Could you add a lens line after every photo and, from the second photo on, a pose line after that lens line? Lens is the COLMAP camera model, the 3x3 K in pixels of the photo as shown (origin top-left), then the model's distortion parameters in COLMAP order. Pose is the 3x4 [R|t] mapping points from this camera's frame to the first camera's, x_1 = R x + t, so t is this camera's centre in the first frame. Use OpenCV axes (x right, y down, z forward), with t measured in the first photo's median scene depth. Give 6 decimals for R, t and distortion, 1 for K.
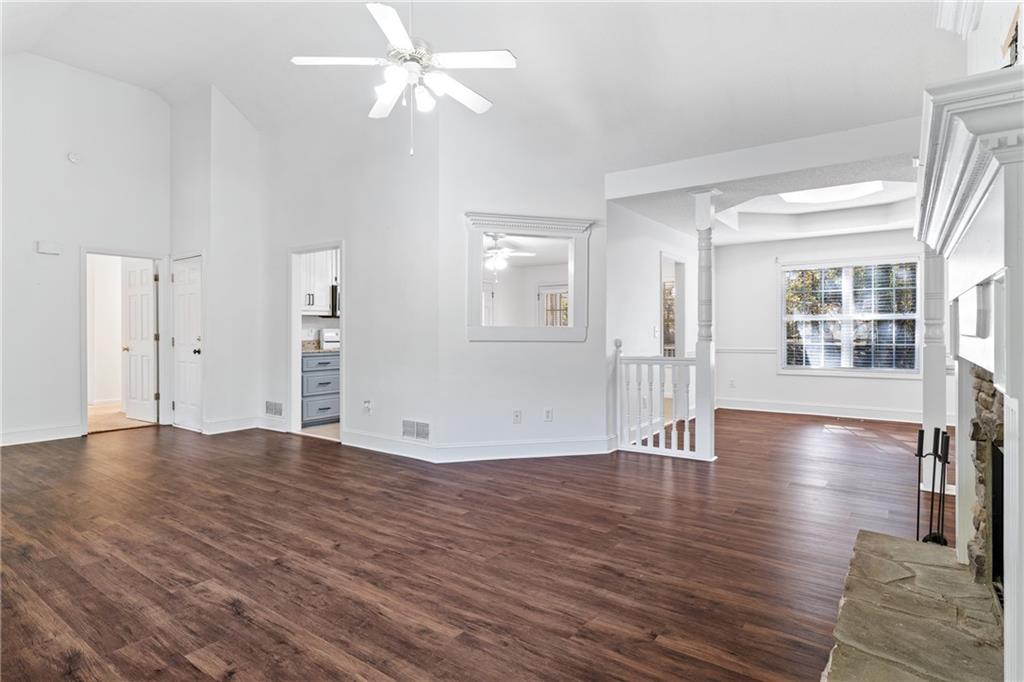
lens RADIAL K [[543.4, 0, 511.0], [0, 543.4, 334.8], [0, 0, 1]] dist [-0.002242, 0.002926]
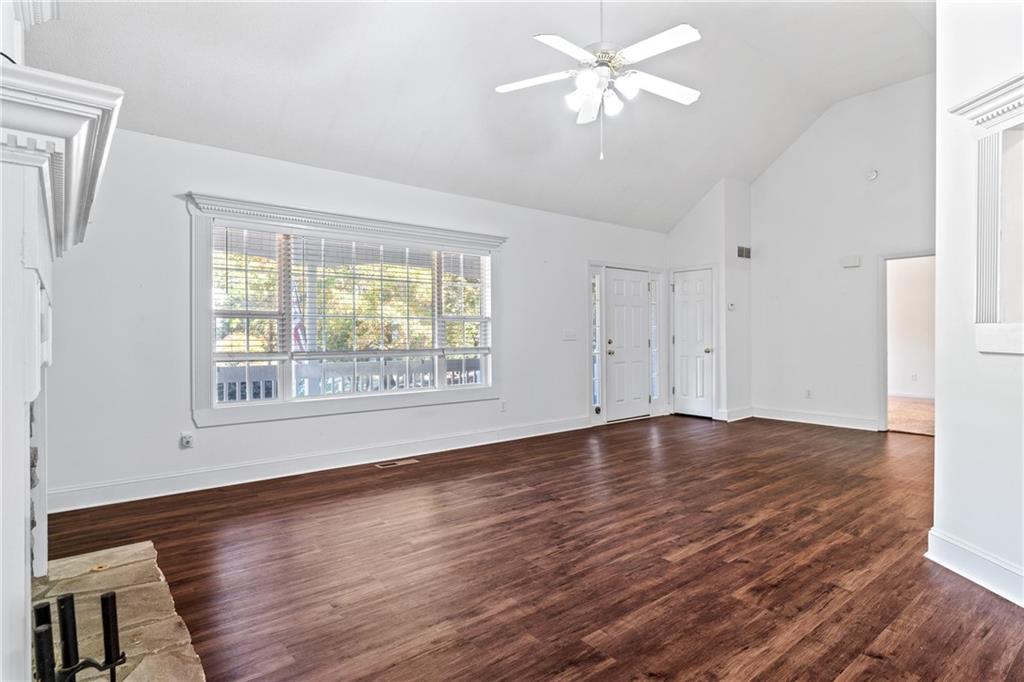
lens RADIAL K [[543.4, 0, 511.1], [0, 543.4, 340.0], [0, 0, 1]] dist [-0.002242, 0.002926]
pose [[-0.247546, 0.008871, -0.968836, 0.833118], [-0.004405, 0.999937, 0.010282, -0.005369], [0.968866, 0.006813, -0.247491, 1.081514]]
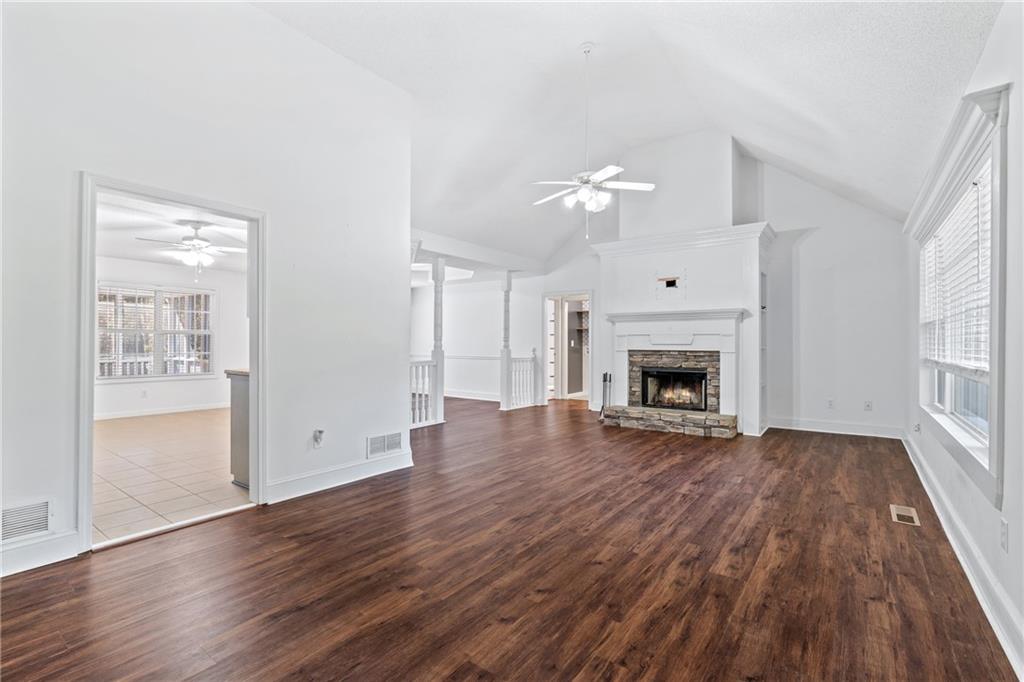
lens RADIAL K [[469.0, 0, 511.6], [0, 469.0, 341.6], [0, 0, 1]] dist [-0.001109, 0.001331]
pose [[0.001262, 0.002810, 0.999995, -1.627742], [0.006163, 0.999977, -0.002818, -0.008409], [-0.999980, 0.006167, 0.001245, 1.226521]]
